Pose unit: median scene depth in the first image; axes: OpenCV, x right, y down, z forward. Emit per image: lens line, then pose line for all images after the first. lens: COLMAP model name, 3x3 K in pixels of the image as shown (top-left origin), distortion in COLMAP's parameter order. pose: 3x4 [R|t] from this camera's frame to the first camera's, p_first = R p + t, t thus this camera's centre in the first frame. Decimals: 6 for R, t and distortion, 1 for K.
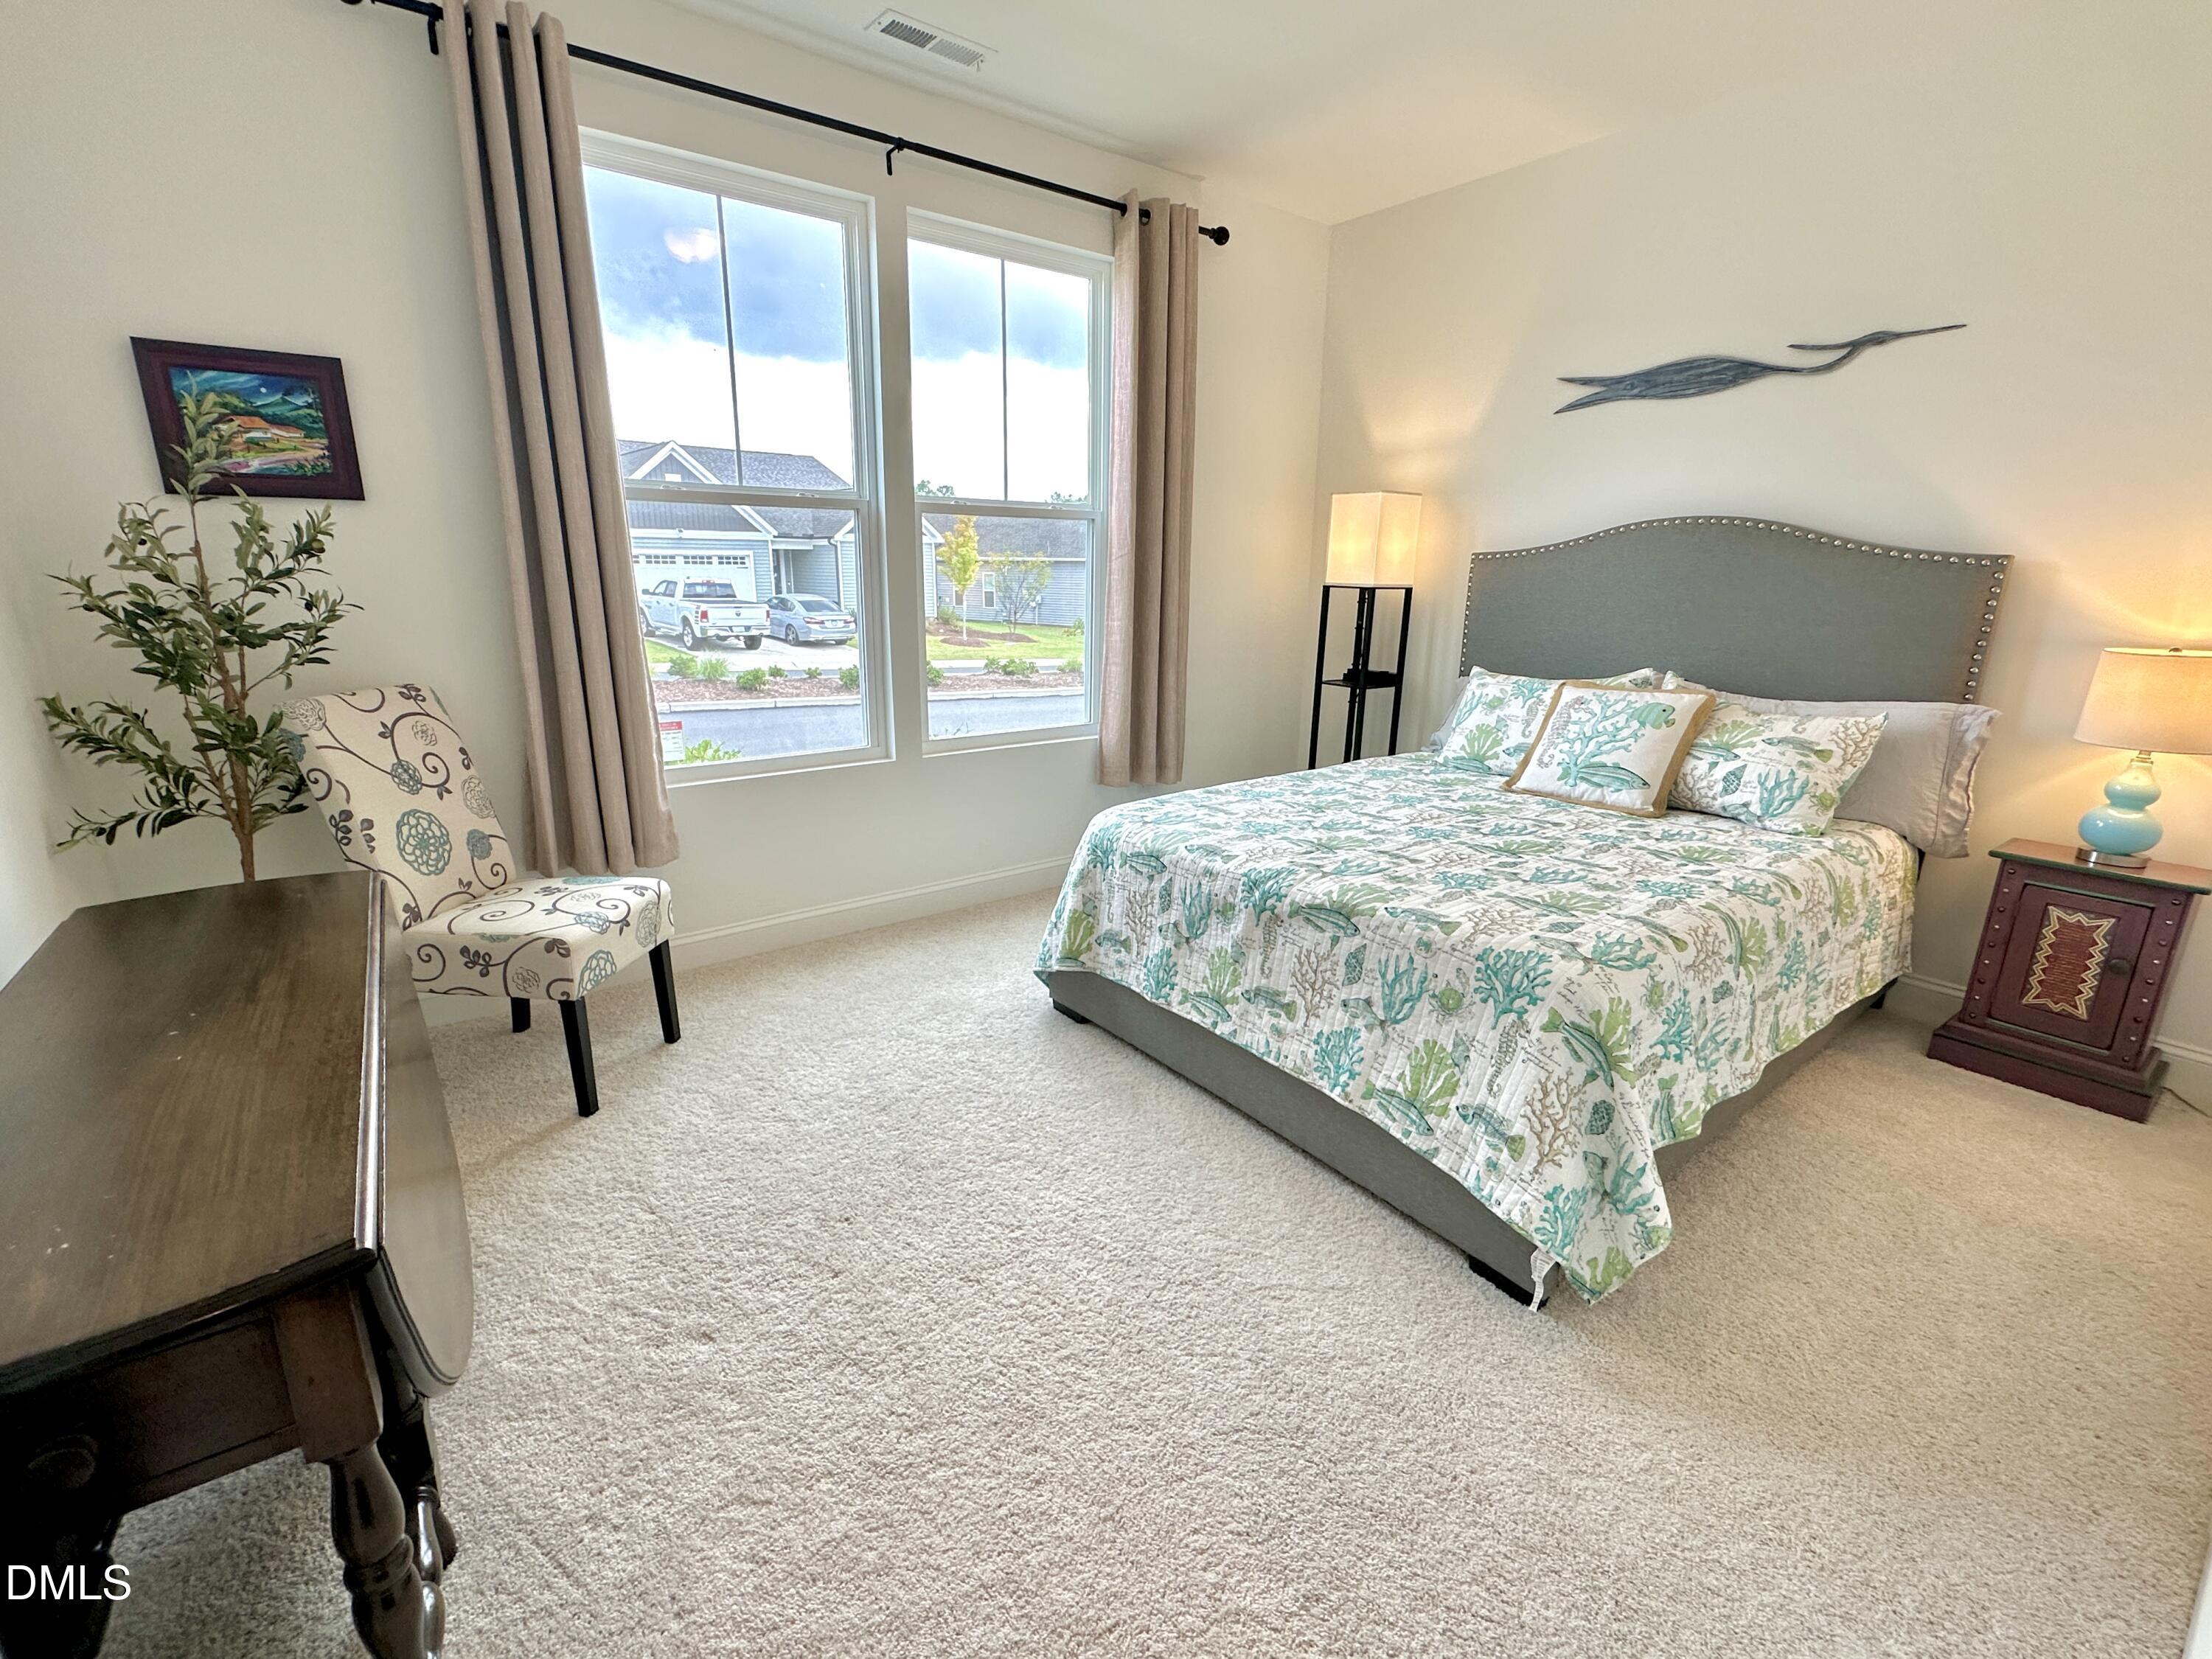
lens RADIAL K [[961.5, 0, 1097.2], [0, 961.5, 815.0], [0, 0, 1]] dist [0.002469, -0.000524]
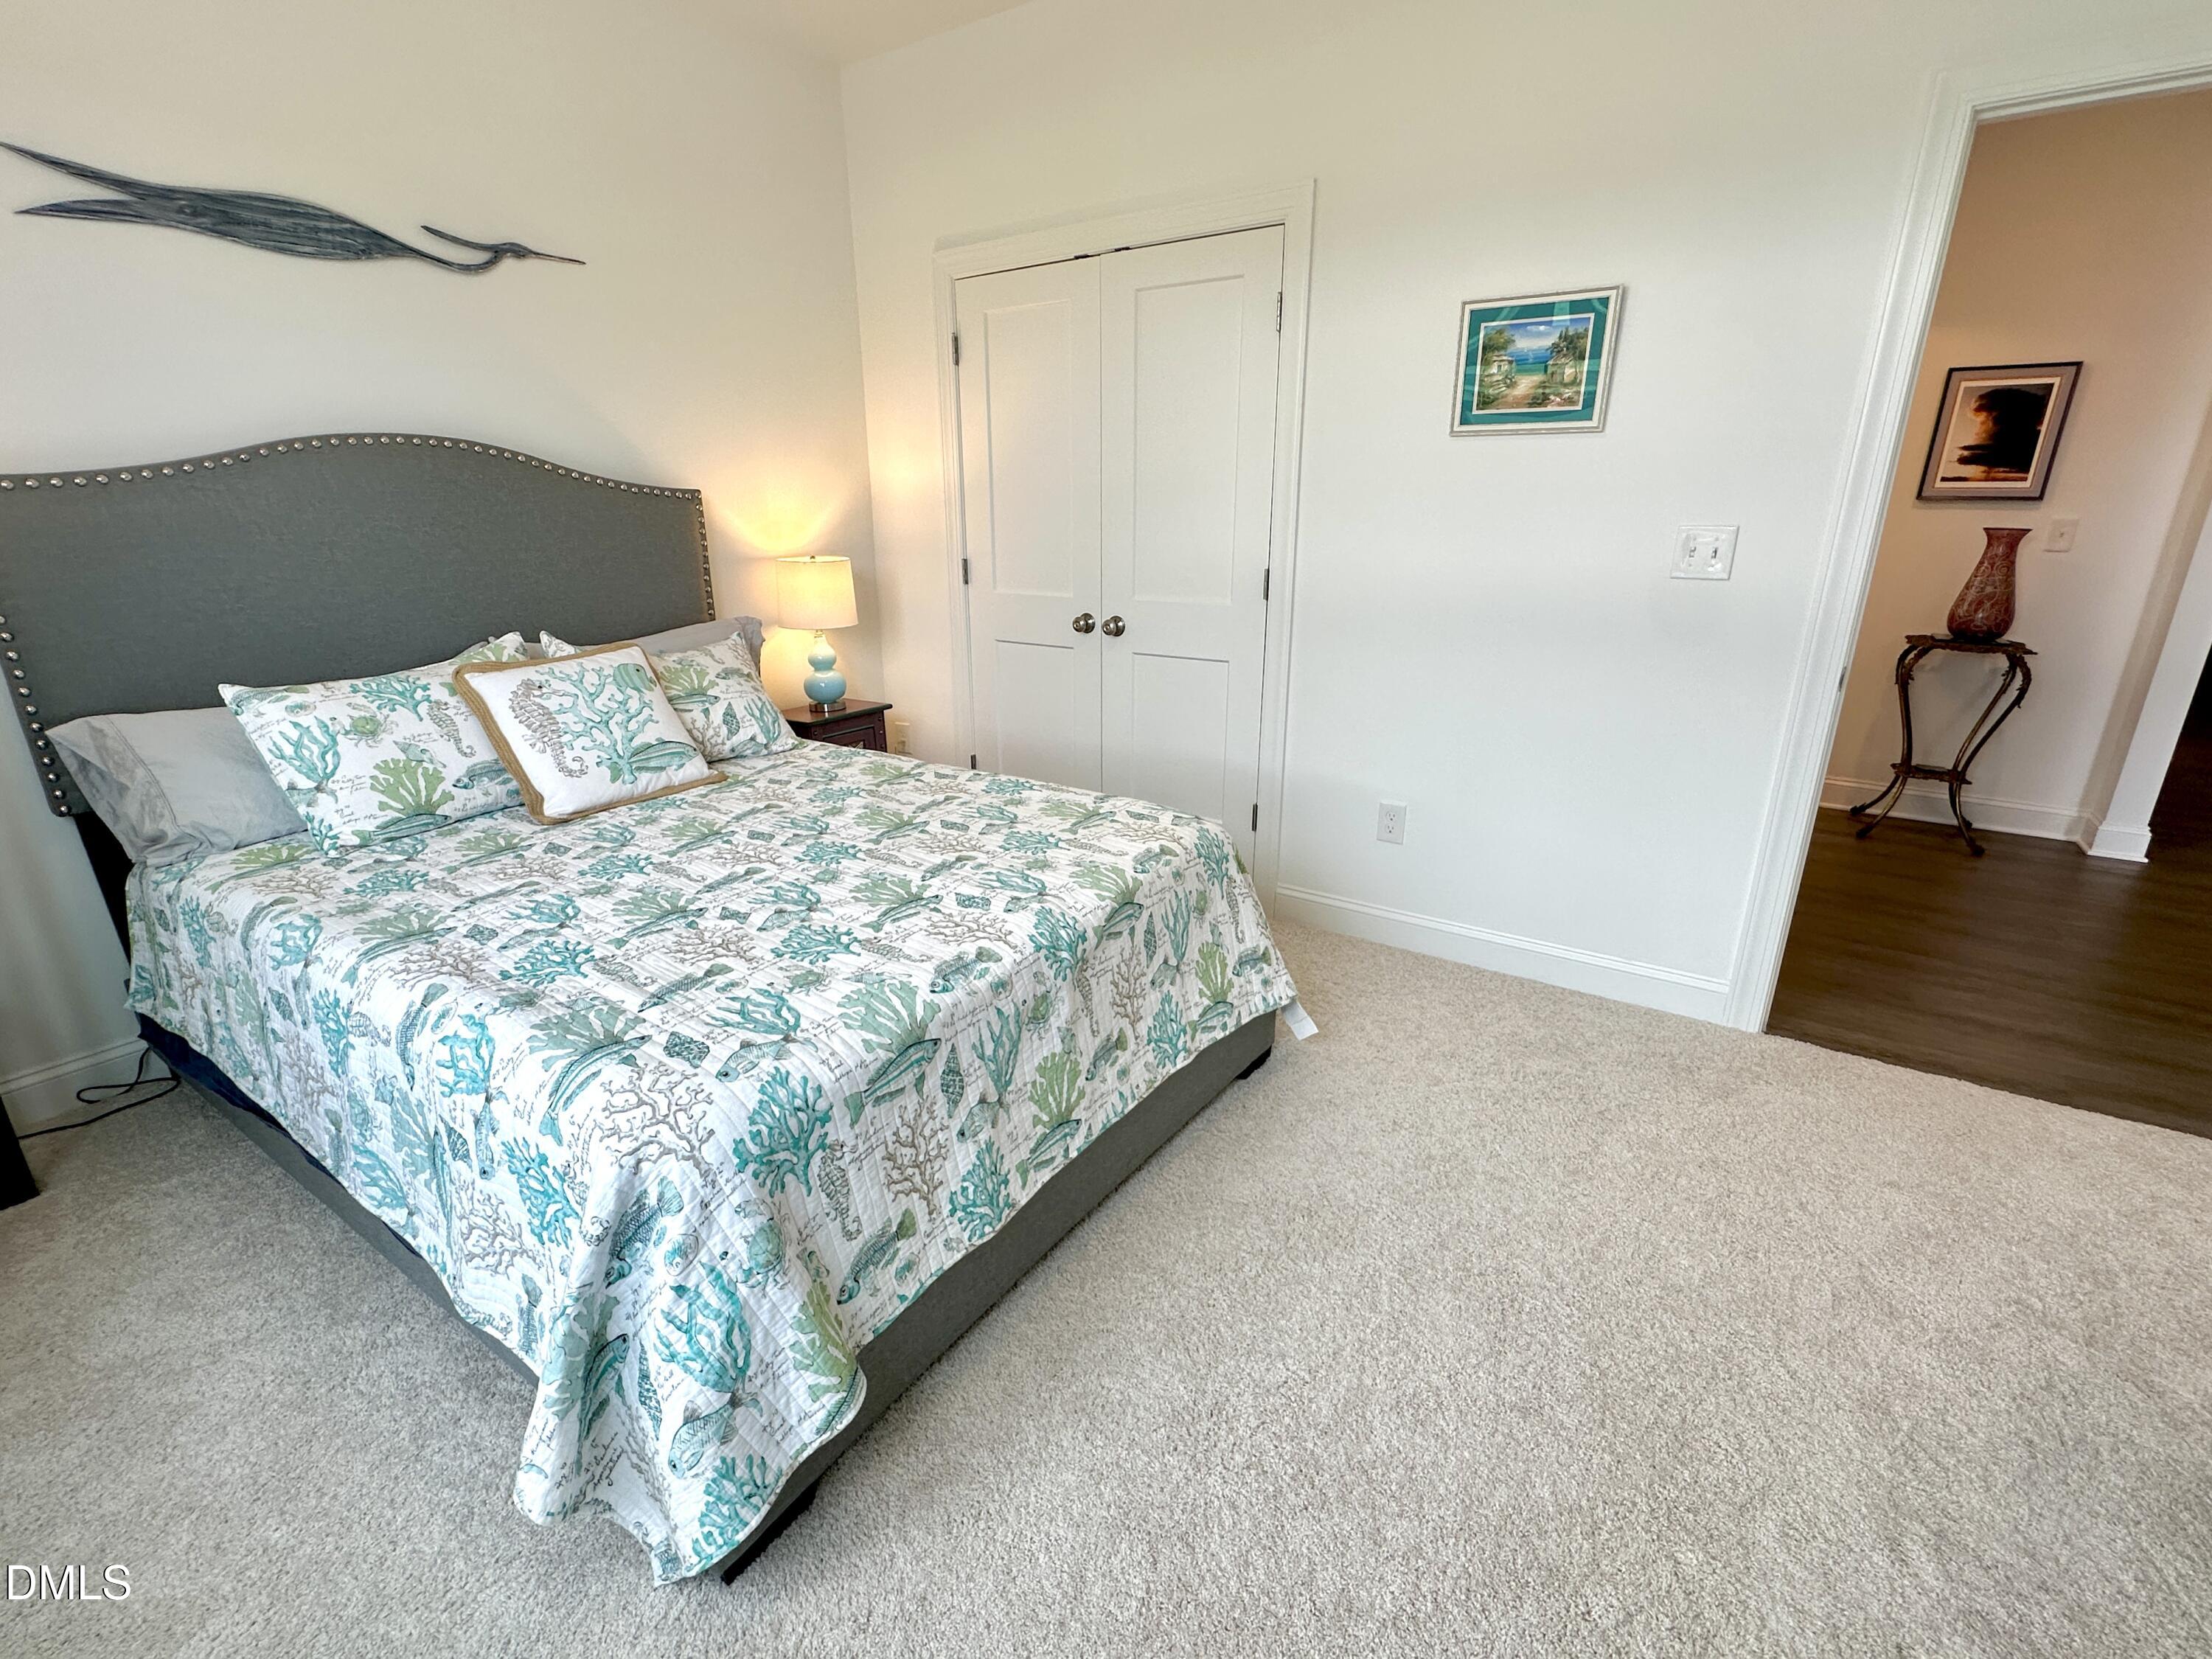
lens RADIAL K [[961.5, 0, 1109.4], [0, 961.5, 830.3], [0, 0, 1]] dist [0.002469, -0.000524]
pose [[-0.285019, -0.319680, 0.903642, -0.400275], [0.240924, 0.888587, 0.390344, -0.235439], [-0.927750, 0.328964, -0.176246, 0.868867]]
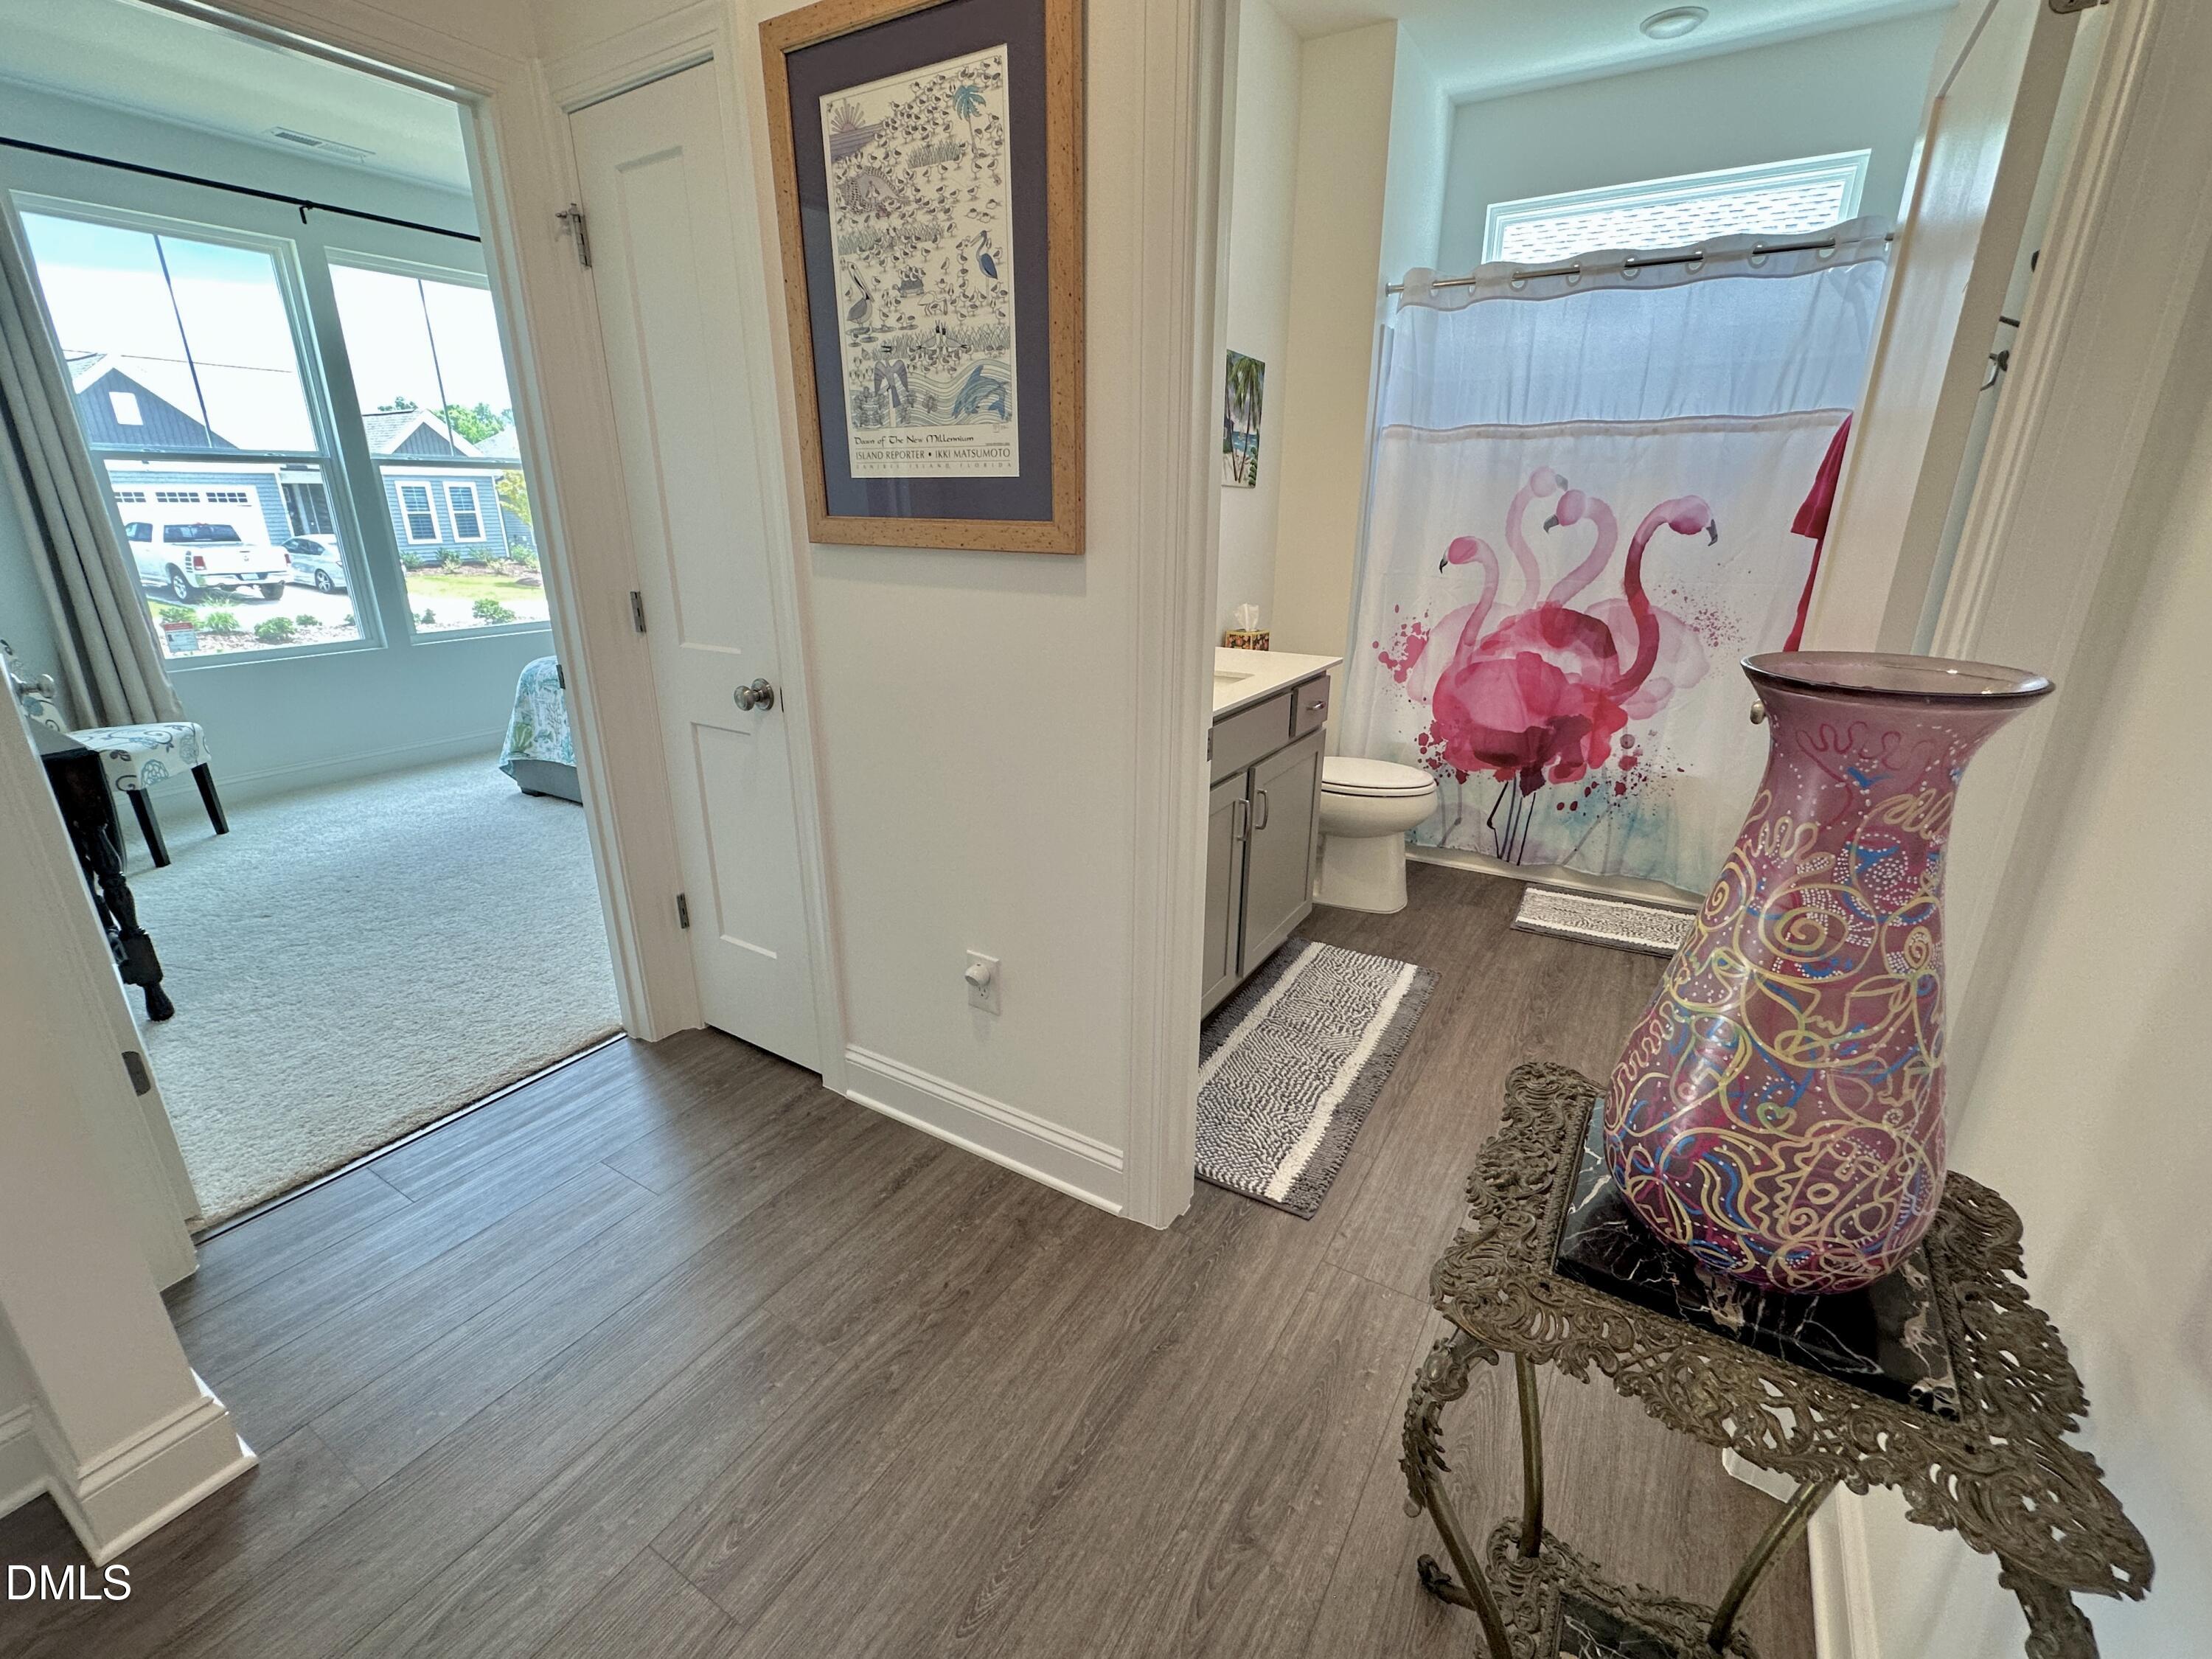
lens RADIAL K [[961.5, 0, 1098.6], [0, 961.5, 822.3], [0, 0, 1]] dist [0.002469, -0.000524]
pose [[0.937588, -0.122161, 0.325586, 0.338770], [0.097776, 0.991103, 0.090301, 0.211066], [-0.333720, -0.052831, 0.941191, -0.837406]]
